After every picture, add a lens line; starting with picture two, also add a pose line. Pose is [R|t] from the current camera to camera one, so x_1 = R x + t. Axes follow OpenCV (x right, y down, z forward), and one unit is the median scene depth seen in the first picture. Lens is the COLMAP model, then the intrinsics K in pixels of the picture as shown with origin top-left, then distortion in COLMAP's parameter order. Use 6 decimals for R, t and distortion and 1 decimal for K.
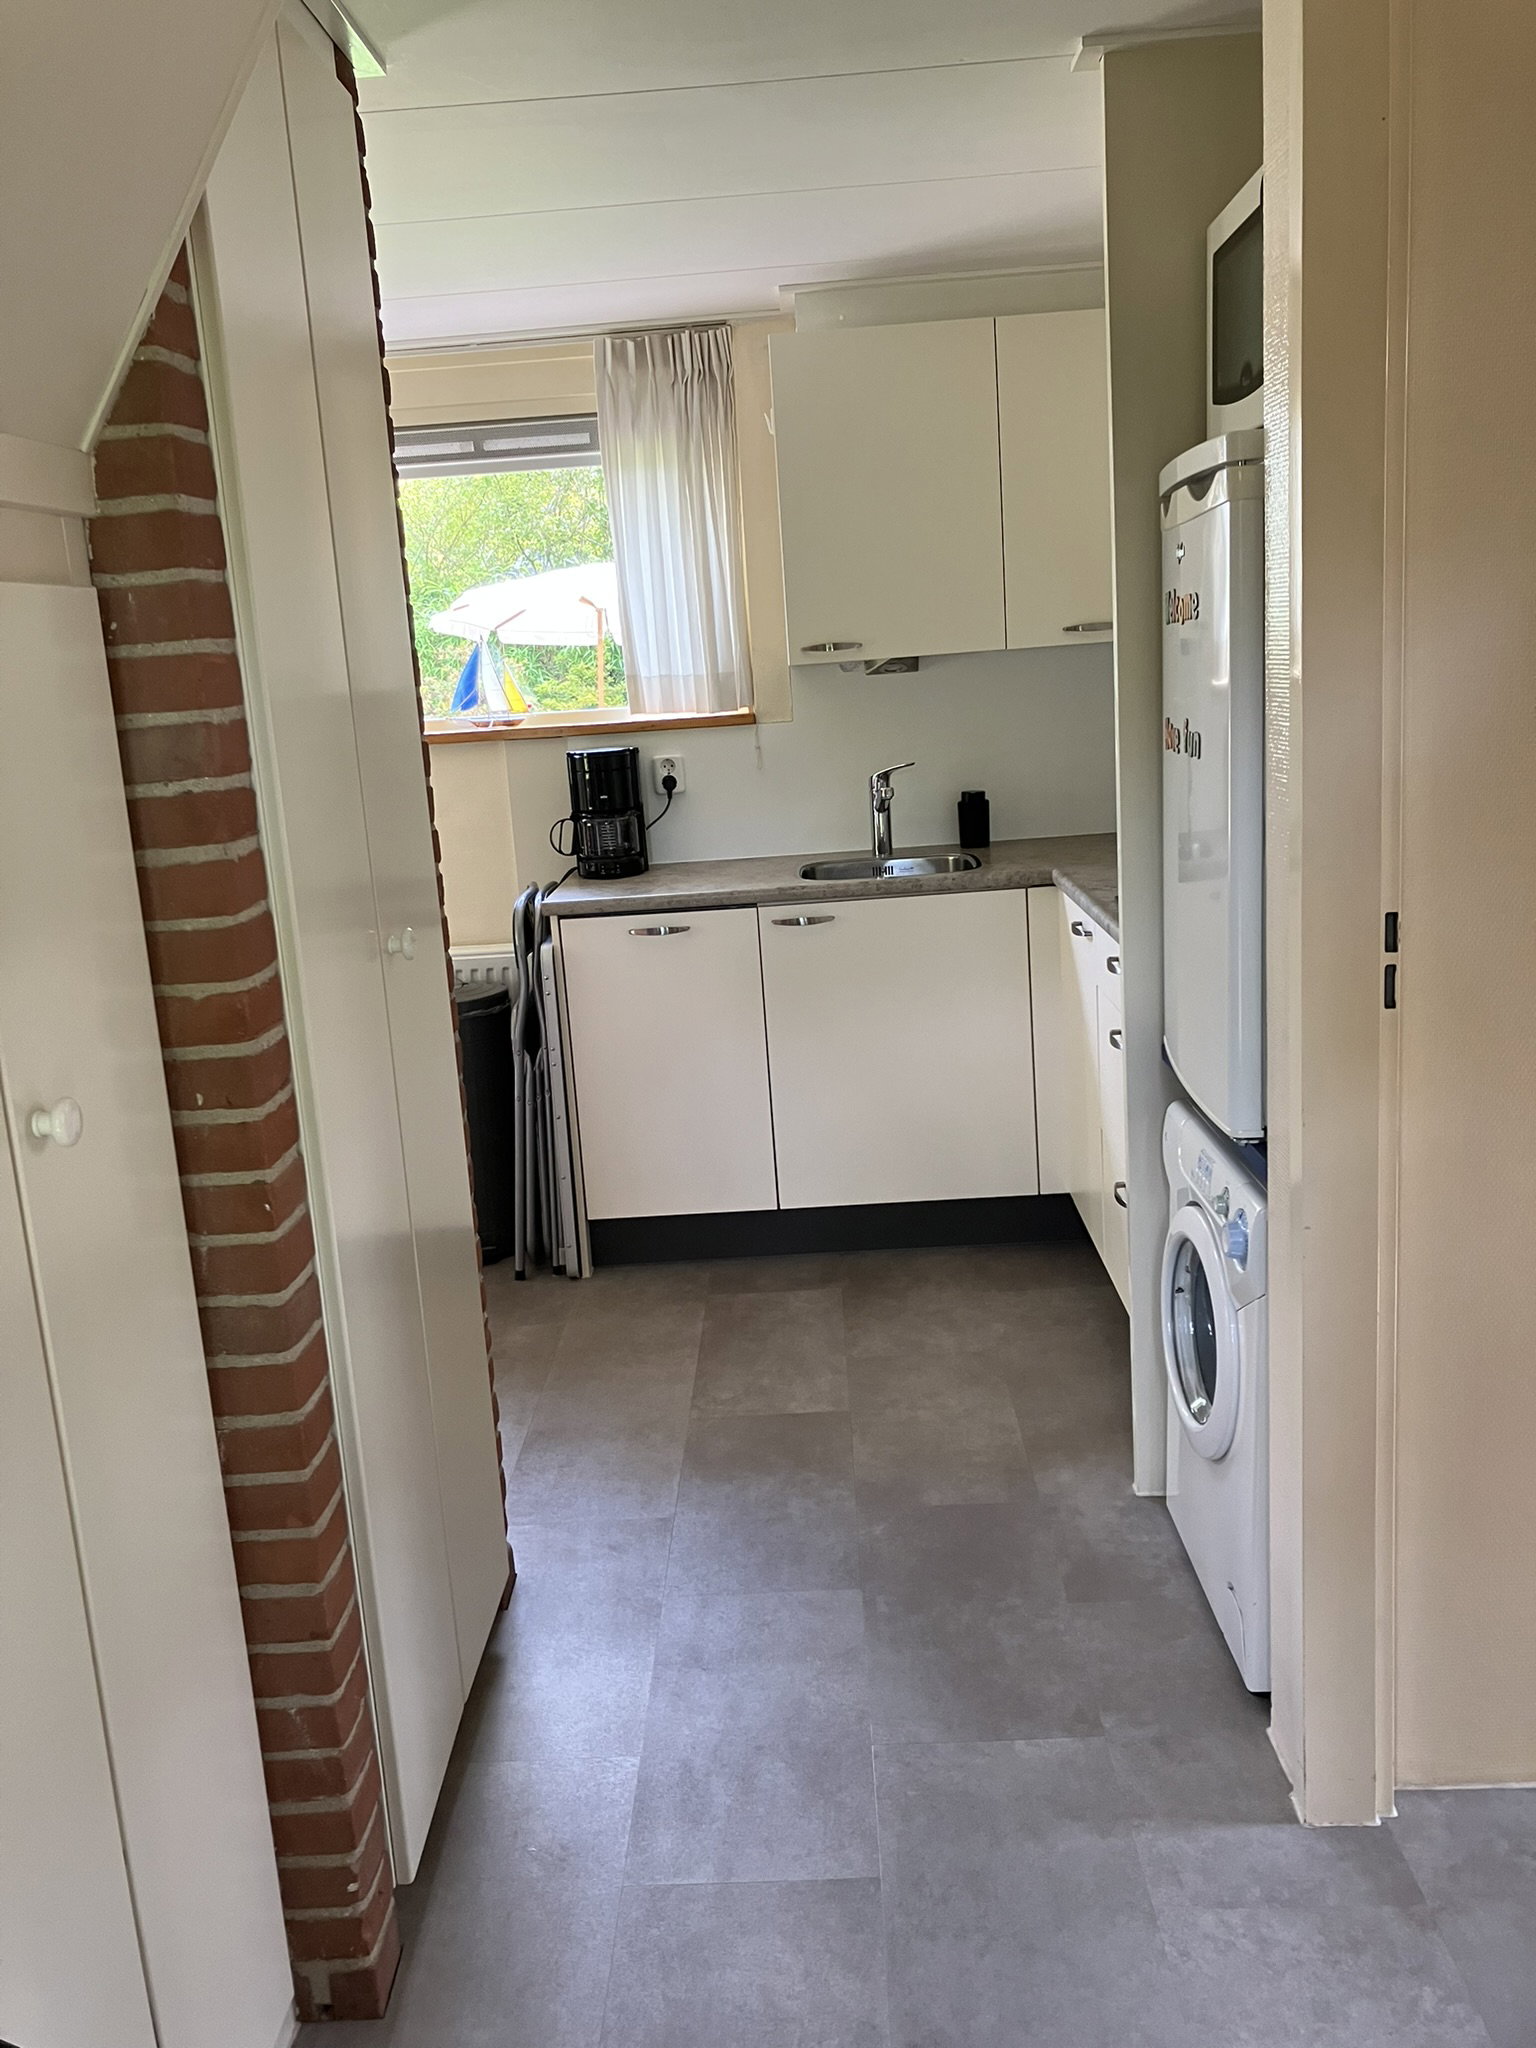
lens RADIAL K [[1670.2, 0, 768.0], [0, 1670.2, 1024.0], [0, 0, 1]] dist [0.070802, -0.131777]
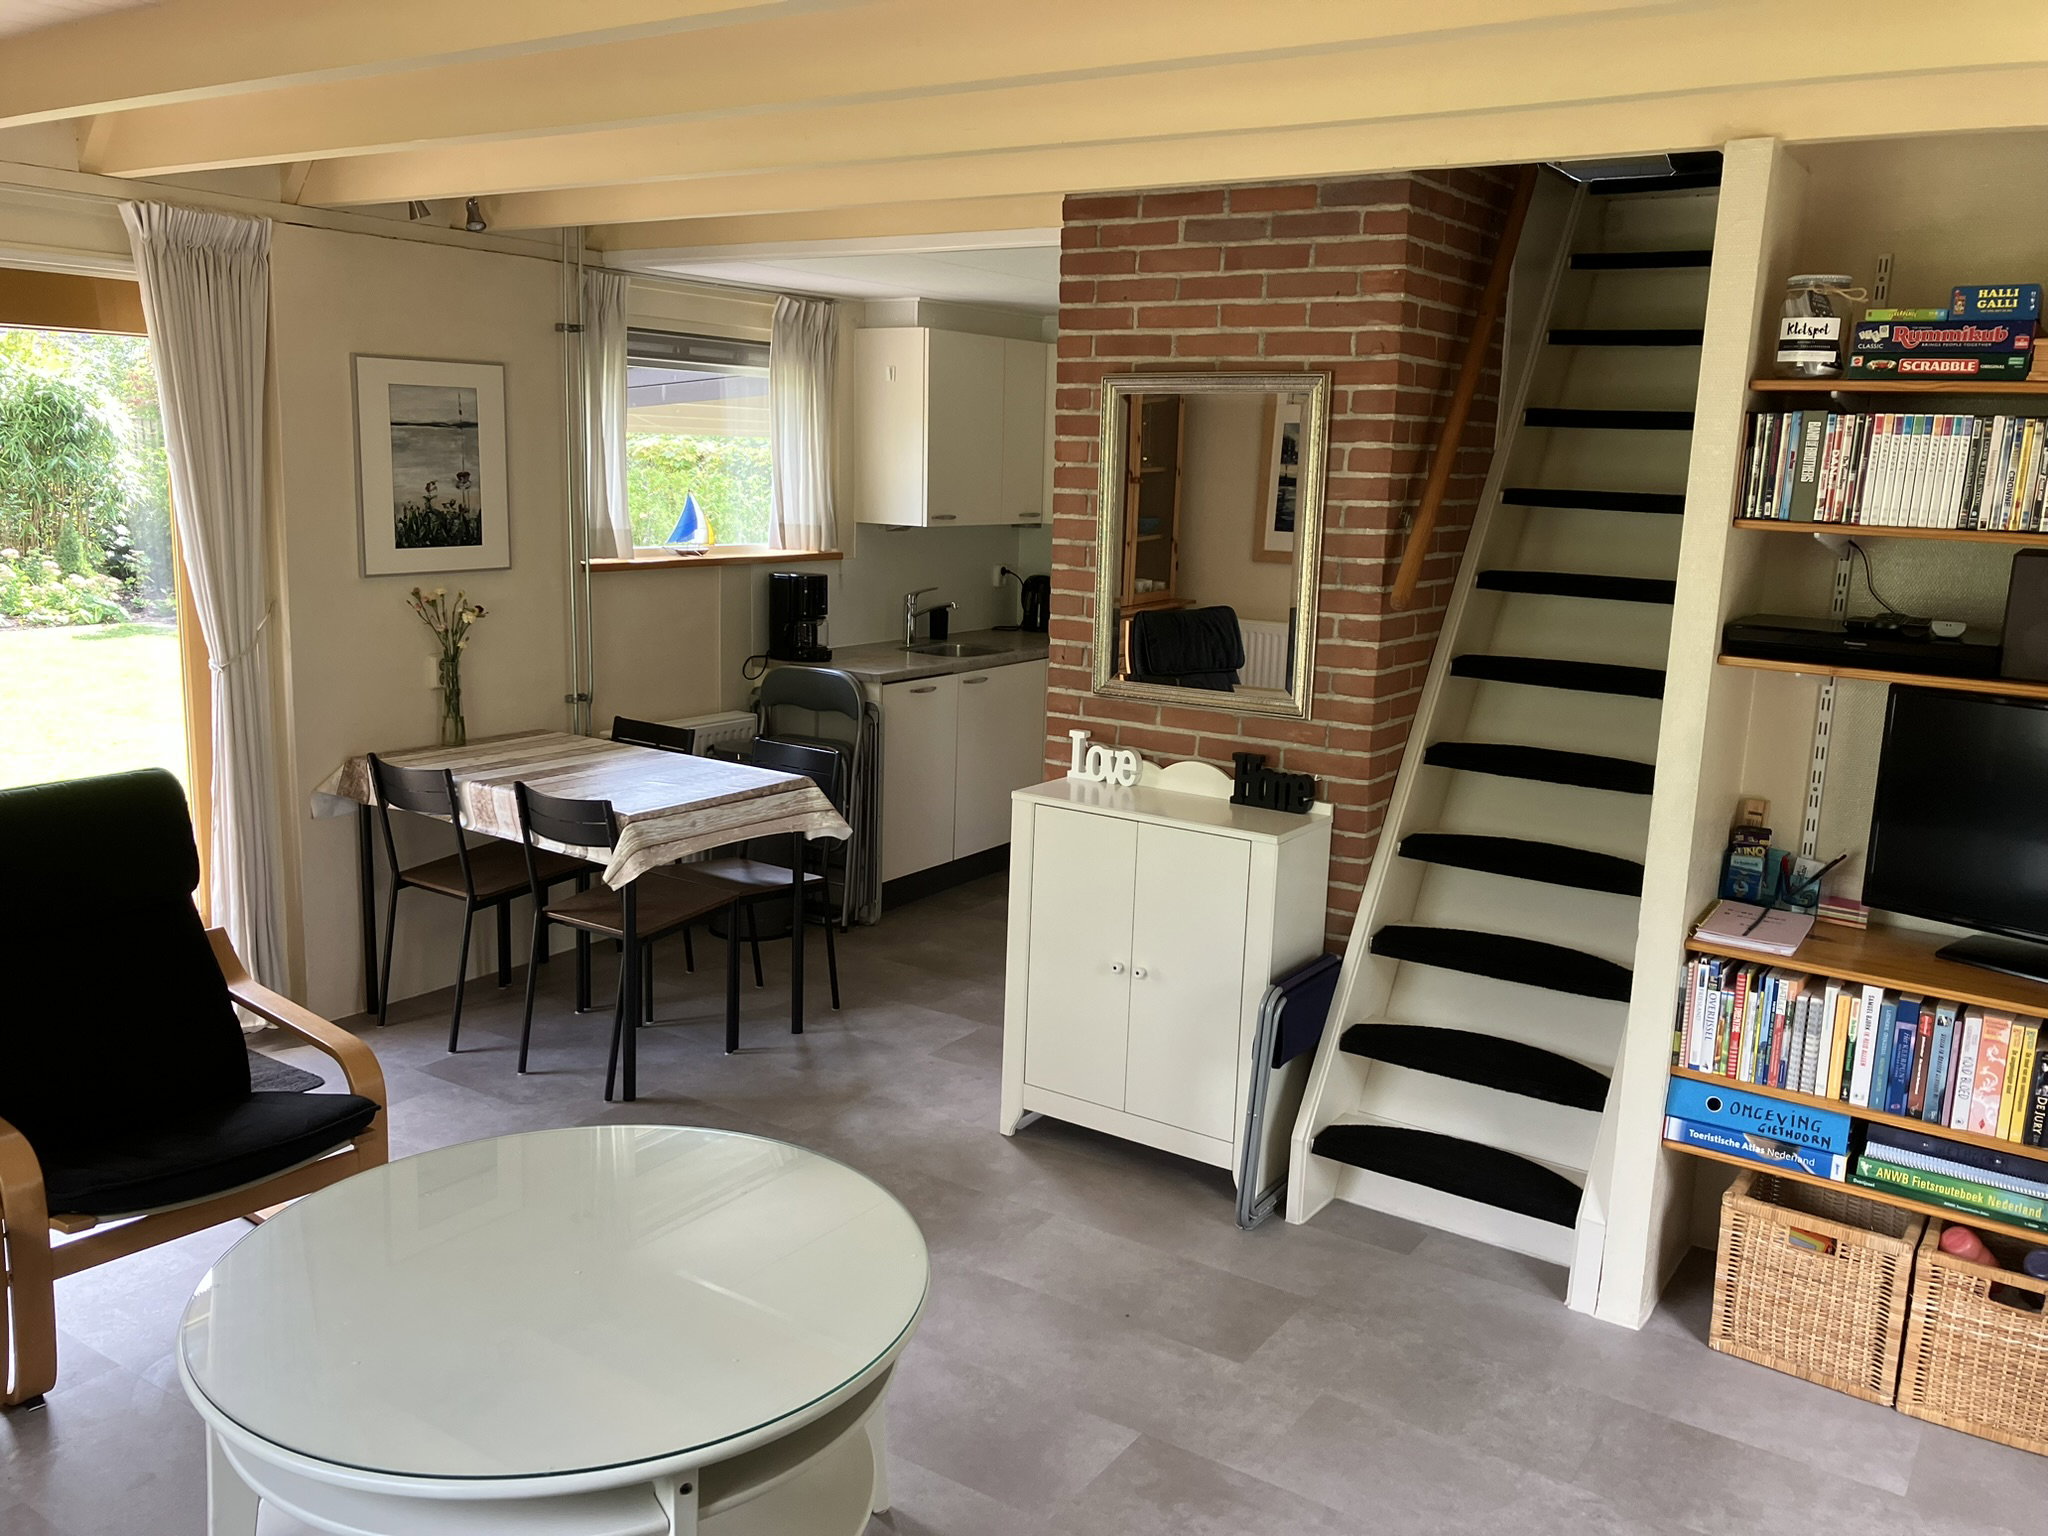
lens RADIAL K [[1670.2, 0, 1019.7], [0, 1670.2, 780.3], [0, 0, 1]] dist [0.070802, -0.131777]
pose [[0.529685, -0.088086, 0.843608, -1.216029], [0.109820, 0.993343, 0.034766, -0.013794], [-0.841055, 0.074230, 0.535832, 0.062196]]
